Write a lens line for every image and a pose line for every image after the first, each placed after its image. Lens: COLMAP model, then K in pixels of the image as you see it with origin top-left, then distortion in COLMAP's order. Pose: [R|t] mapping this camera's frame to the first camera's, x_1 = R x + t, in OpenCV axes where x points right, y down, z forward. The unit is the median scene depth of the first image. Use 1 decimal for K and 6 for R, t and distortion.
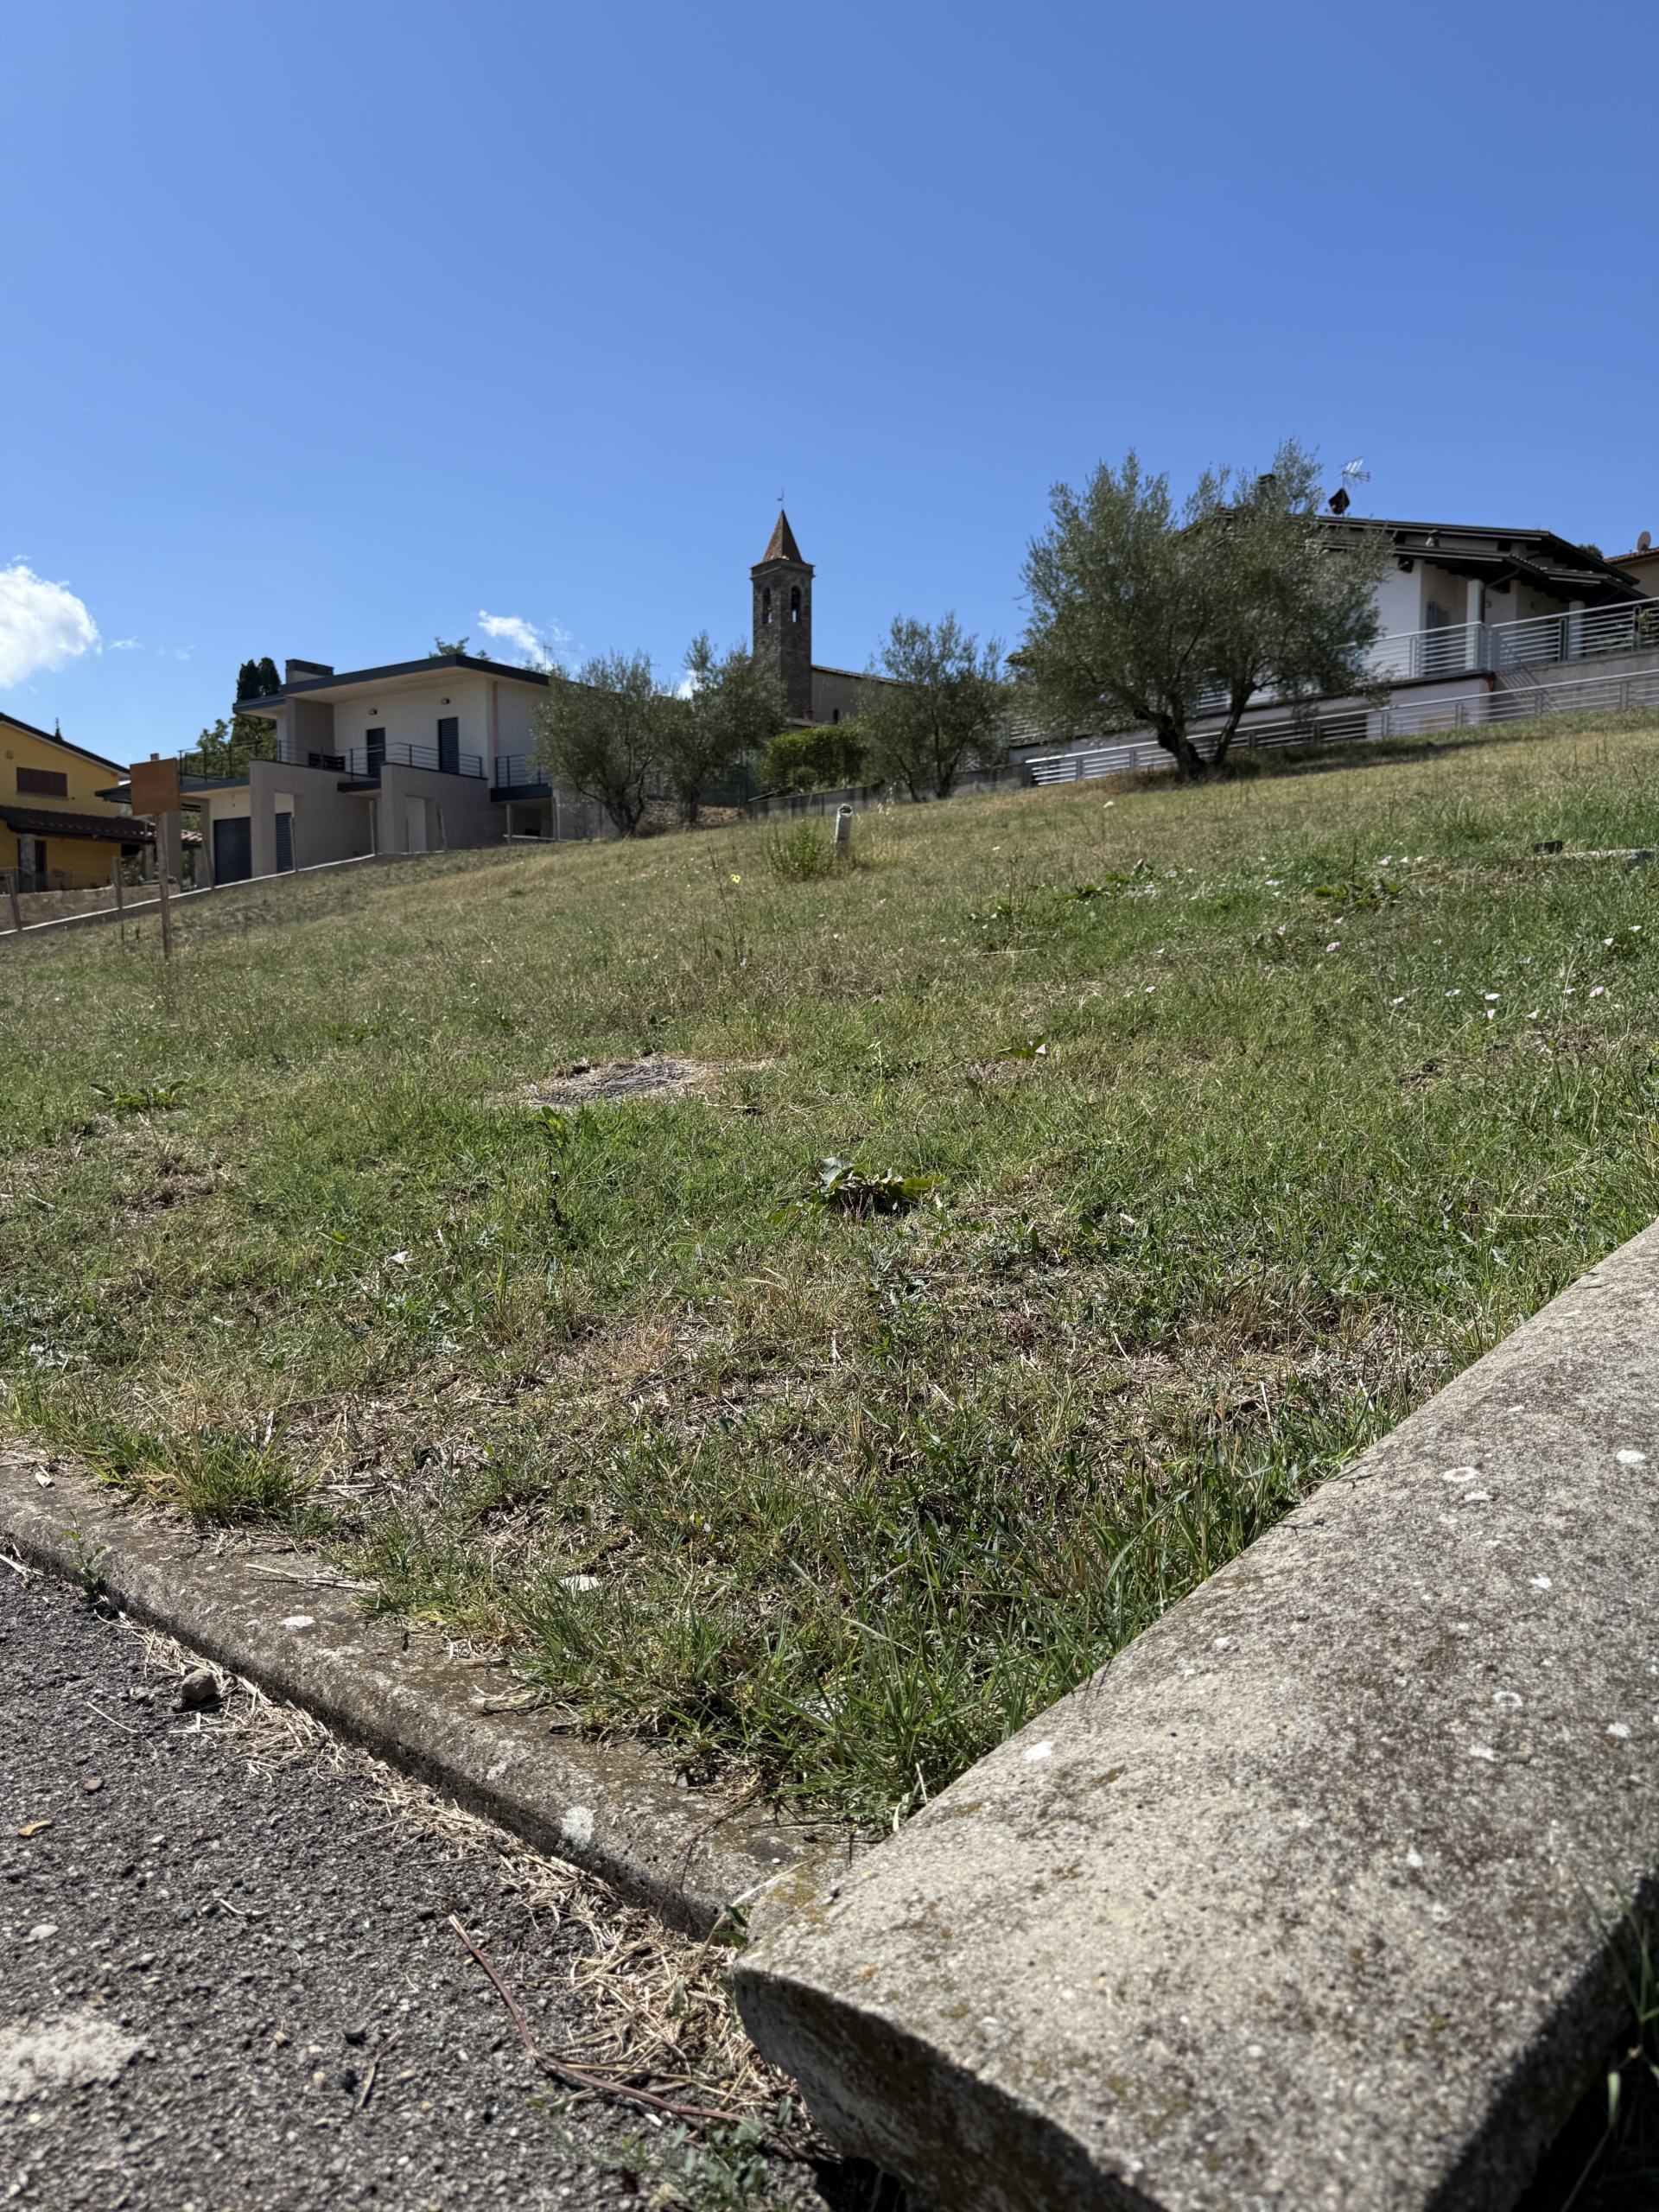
lens RADIAL K [[1548.7, 0, 826.3], [0, 1548.7, 1153.6], [0, 0, 1]] dist [0.039706, -0.060612]
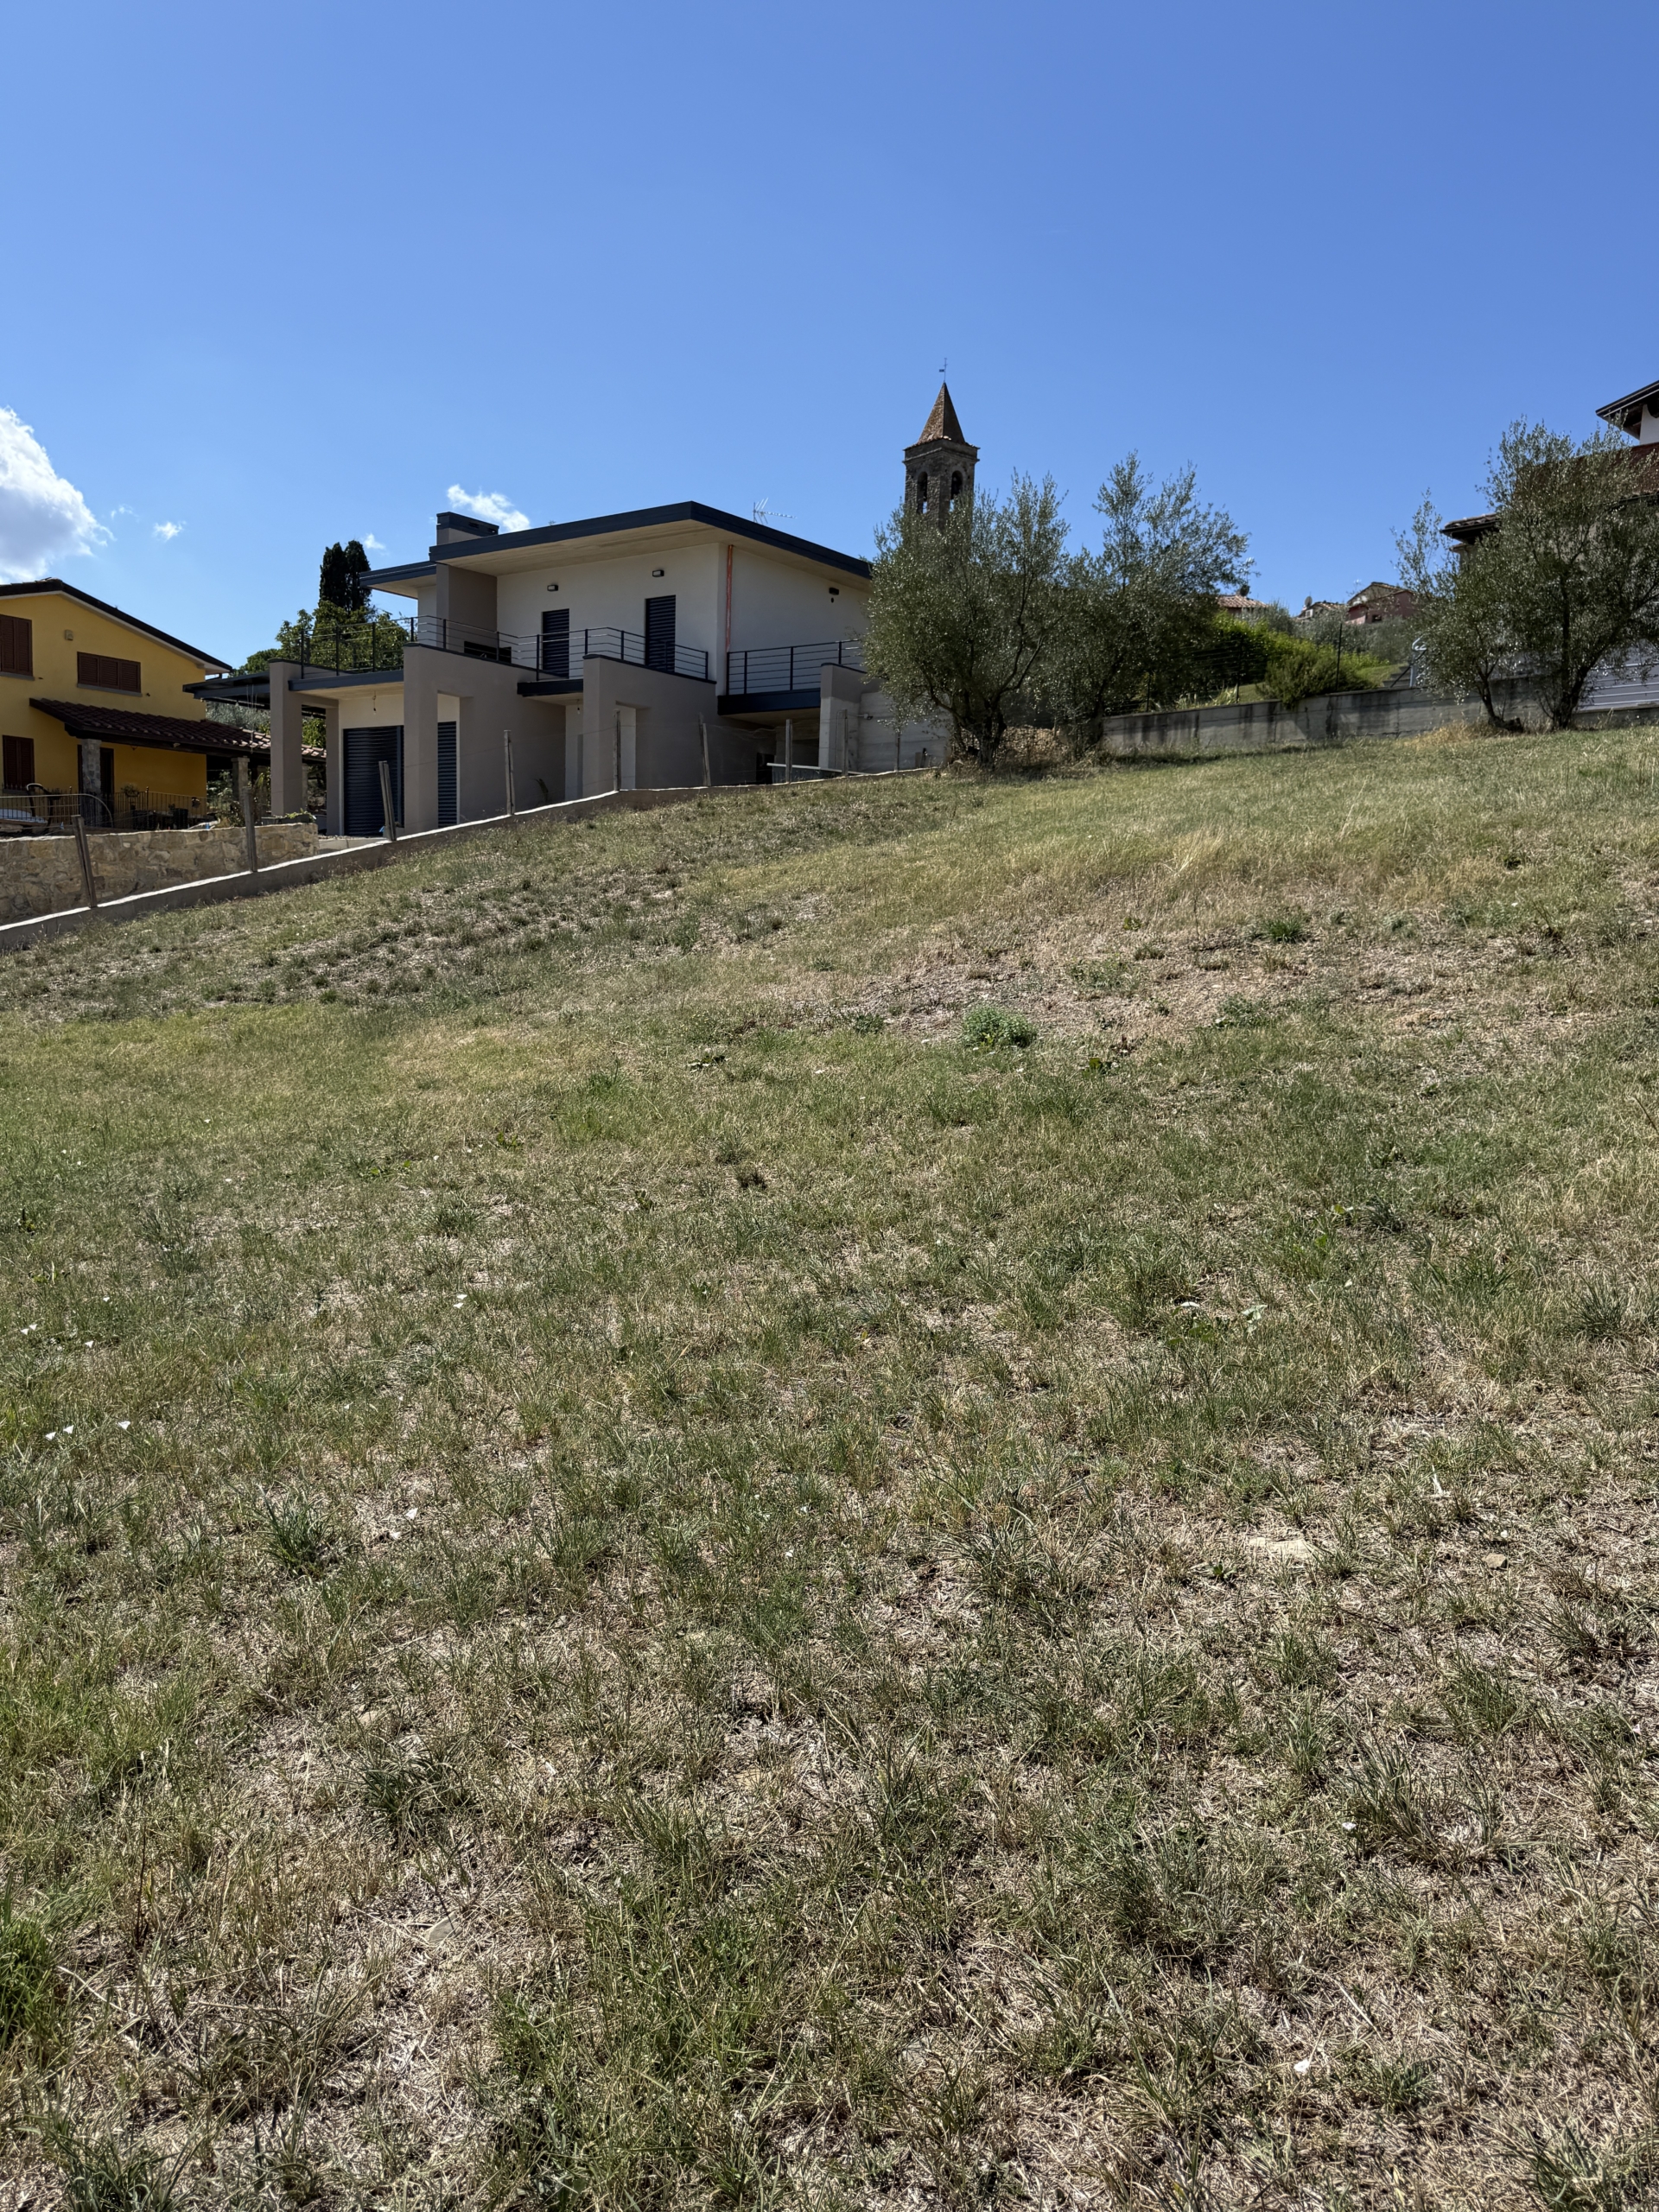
lens RADIAL K [[1548.7, 0, 803.3], [0, 1548.7, 1135.3], [0, 0, 1]] dist [0.039706, -0.060612]
pose [[0.998836, 0.034523, -0.033673, -0.066561], [-0.033258, 0.998746, 0.037421, -0.026096], [0.034923, -0.036258, 0.998732, 0.122535]]
